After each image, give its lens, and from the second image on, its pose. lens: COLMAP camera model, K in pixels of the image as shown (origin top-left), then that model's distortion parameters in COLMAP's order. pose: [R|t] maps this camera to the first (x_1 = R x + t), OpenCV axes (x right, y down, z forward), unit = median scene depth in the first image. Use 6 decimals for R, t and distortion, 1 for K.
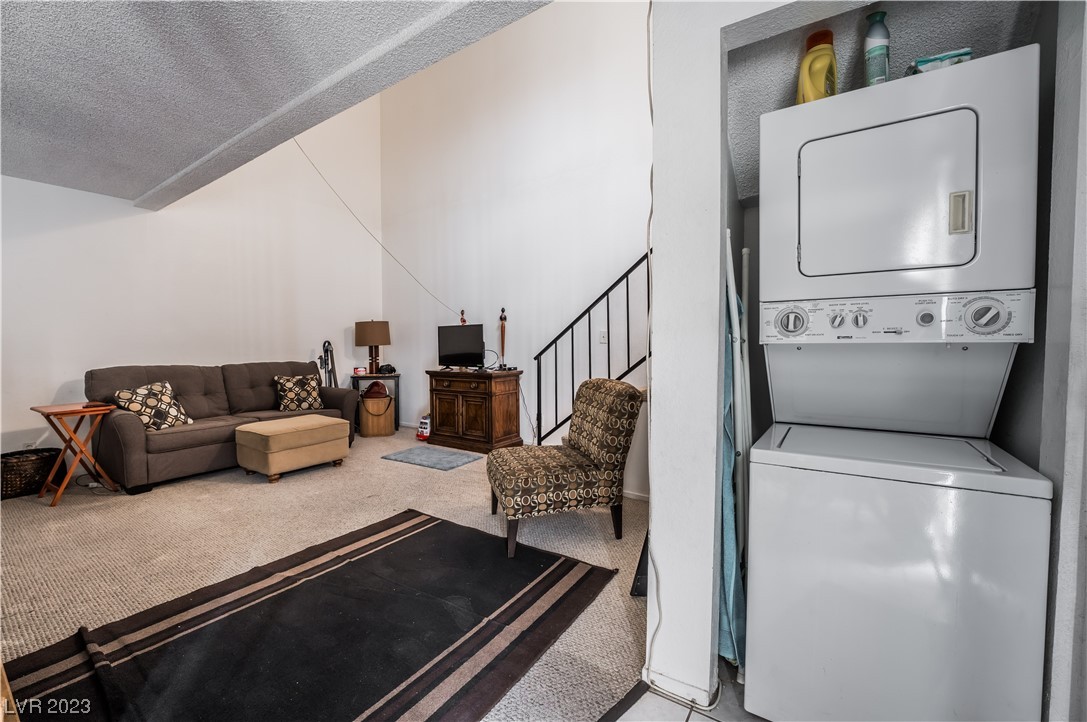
lens RADIAL K [[440.9, 0, 547.0], [0, 440.9, 361.1], [0, 0, 1]] dist [-0.028136, 0.003286]
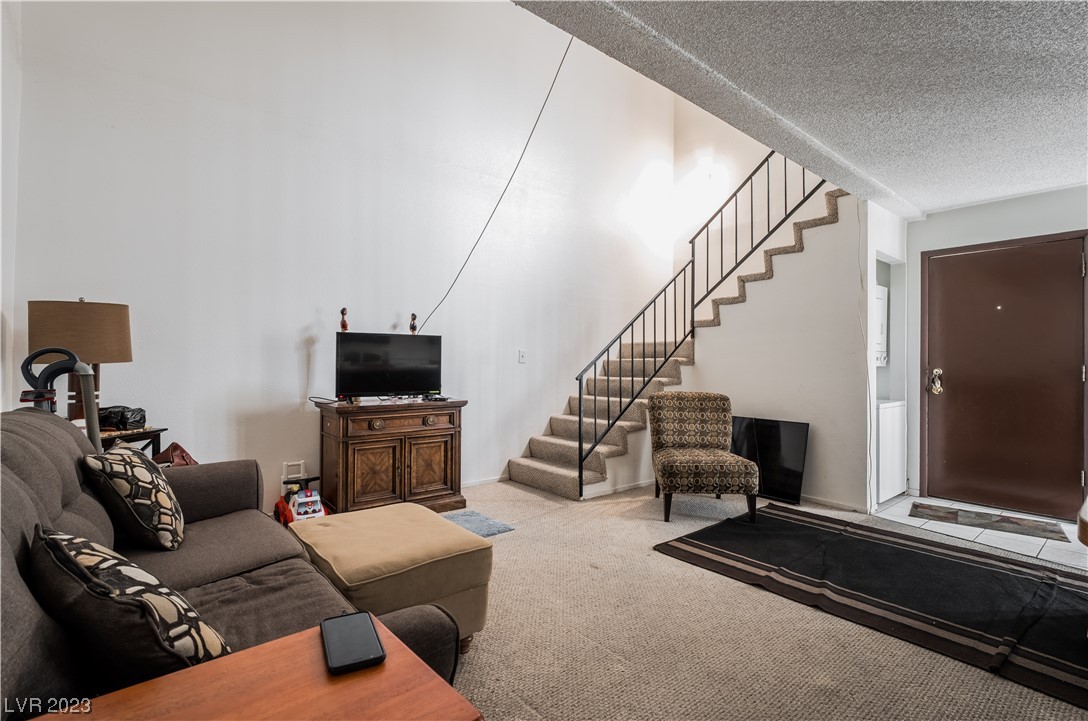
lens RADIAL K [[497.7, 0, 546.3], [0, 497.7, 359.3], [0, 0, 1]] dist [-0.012598, 0.000455]
pose [[0.297068, 0.014212, 0.954751, -0.867862], [0.028434, 0.999314, -0.023723, -0.019065], [-0.954433, 0.034195, 0.296460, 0.570303]]
